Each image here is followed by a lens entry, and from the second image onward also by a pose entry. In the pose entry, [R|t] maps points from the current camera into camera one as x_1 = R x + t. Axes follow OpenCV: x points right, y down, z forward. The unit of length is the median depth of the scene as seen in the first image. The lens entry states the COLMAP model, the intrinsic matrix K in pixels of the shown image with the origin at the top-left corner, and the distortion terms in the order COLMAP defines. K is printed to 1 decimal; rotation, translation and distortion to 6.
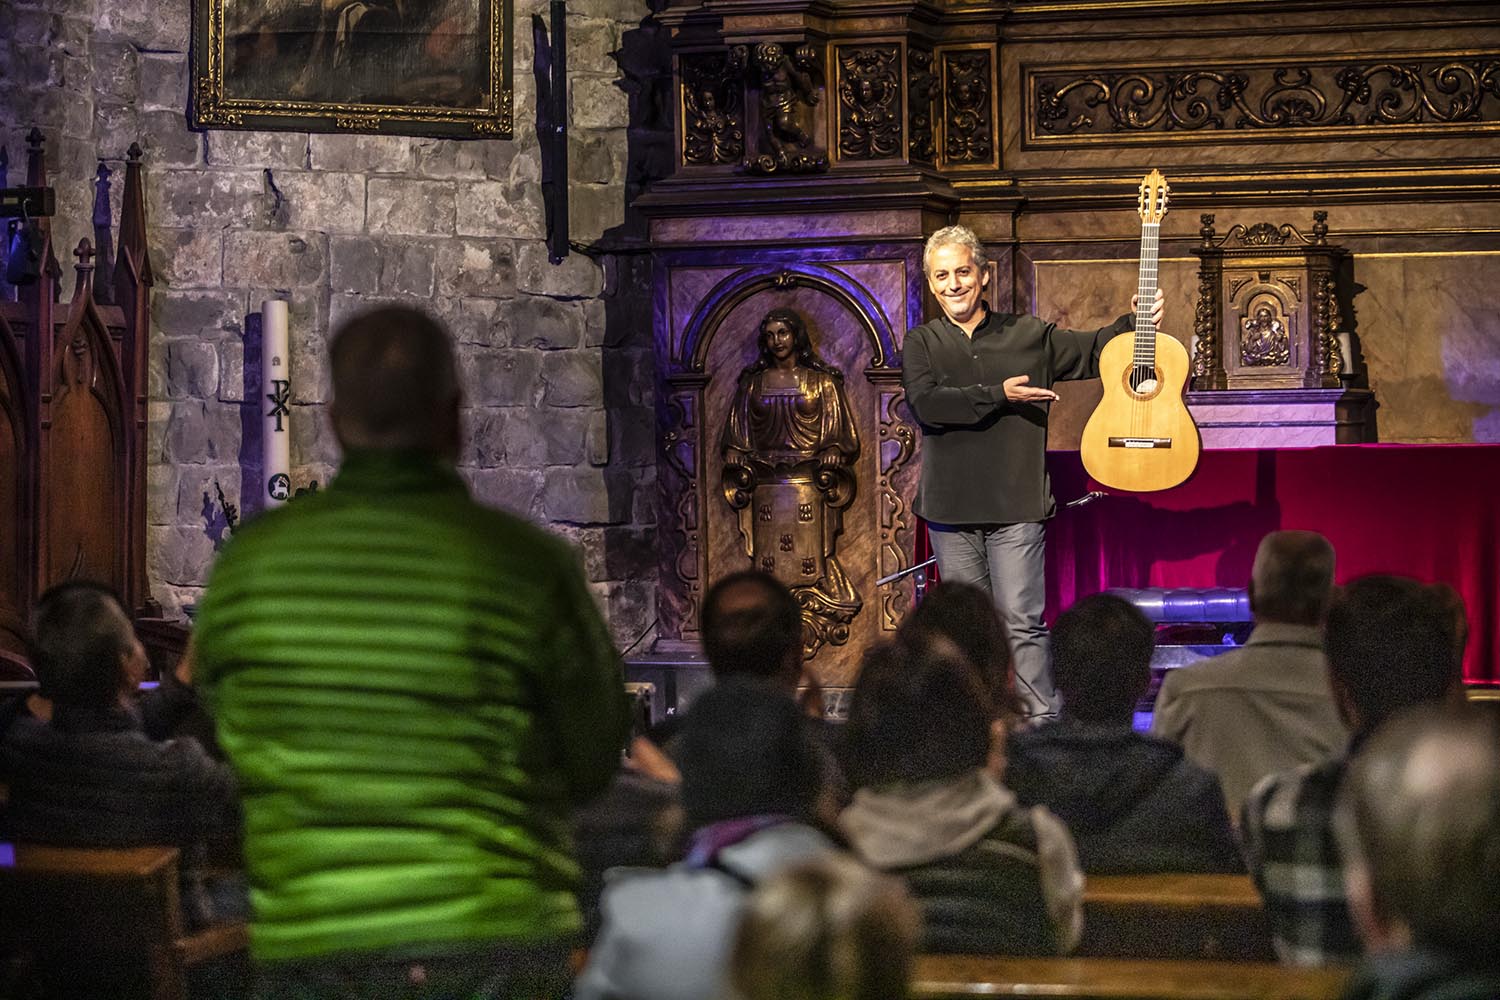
lens RADIAL K [[3982.4, 0, 750.0], [0, 3982.4, 500.0], [0, 0, 1]] dist [-0.119932, 0.212904]
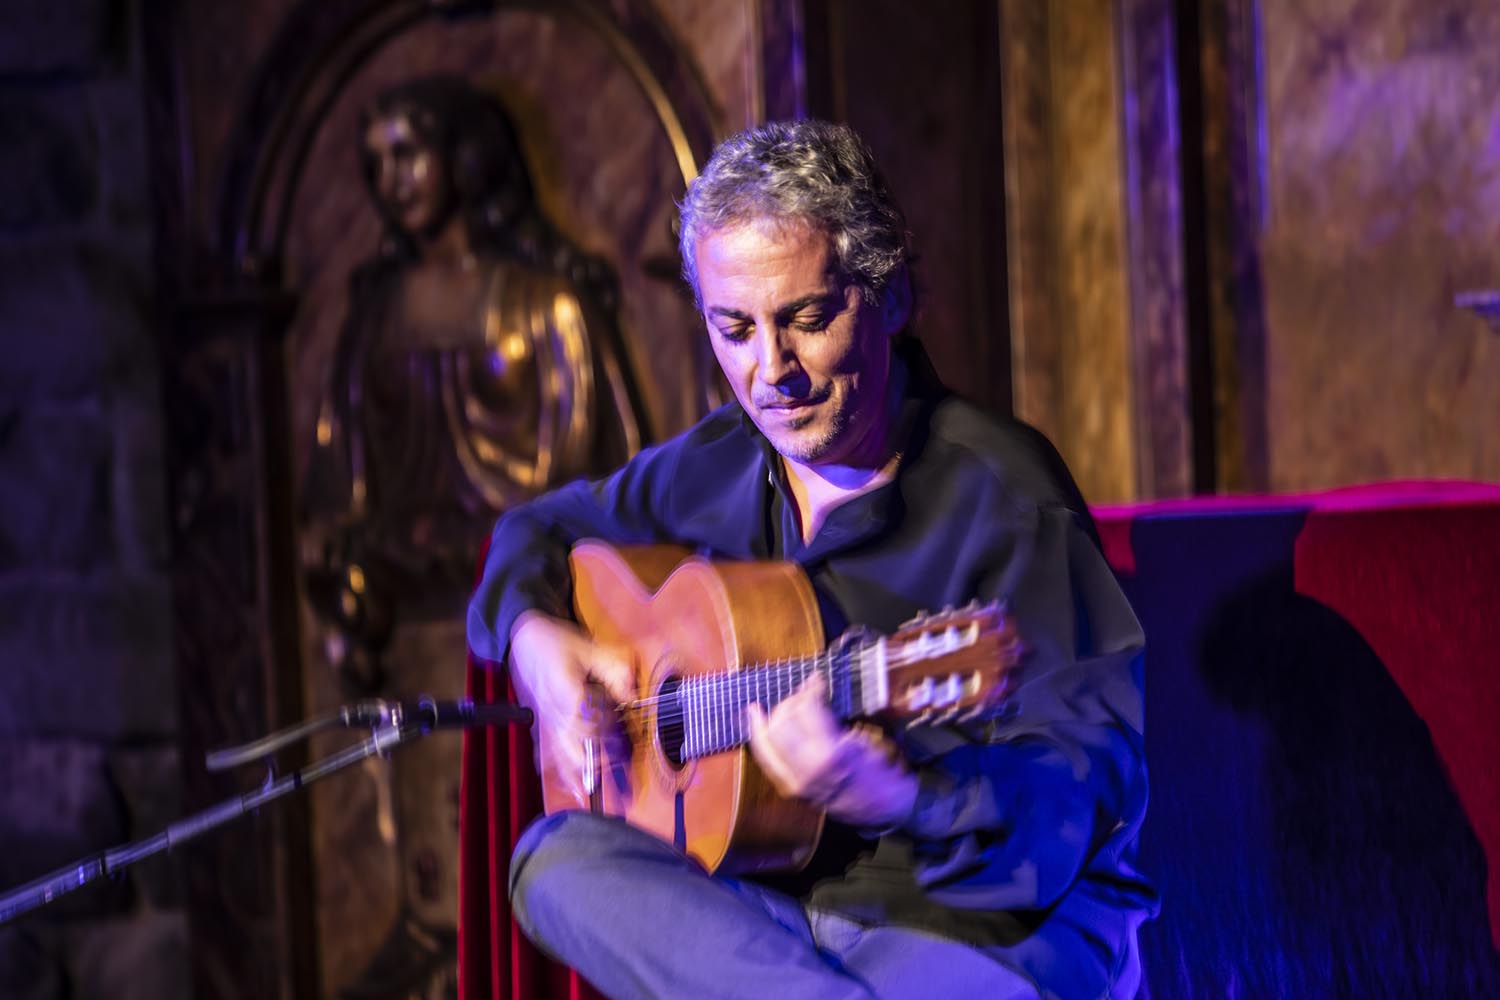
lens RADIAL K [[6578.6, 0, 750.0], [0, 6578.6, 500.0], [0, 0, 1]] dist [0.103064, 0.573875]
pose [[0.927769, -0.025813, -0.372260, 0.226723], [0.026739, 0.999639, -0.002678, -0.011875], [0.372195, -0.007469, 0.928124, 0.515025]]
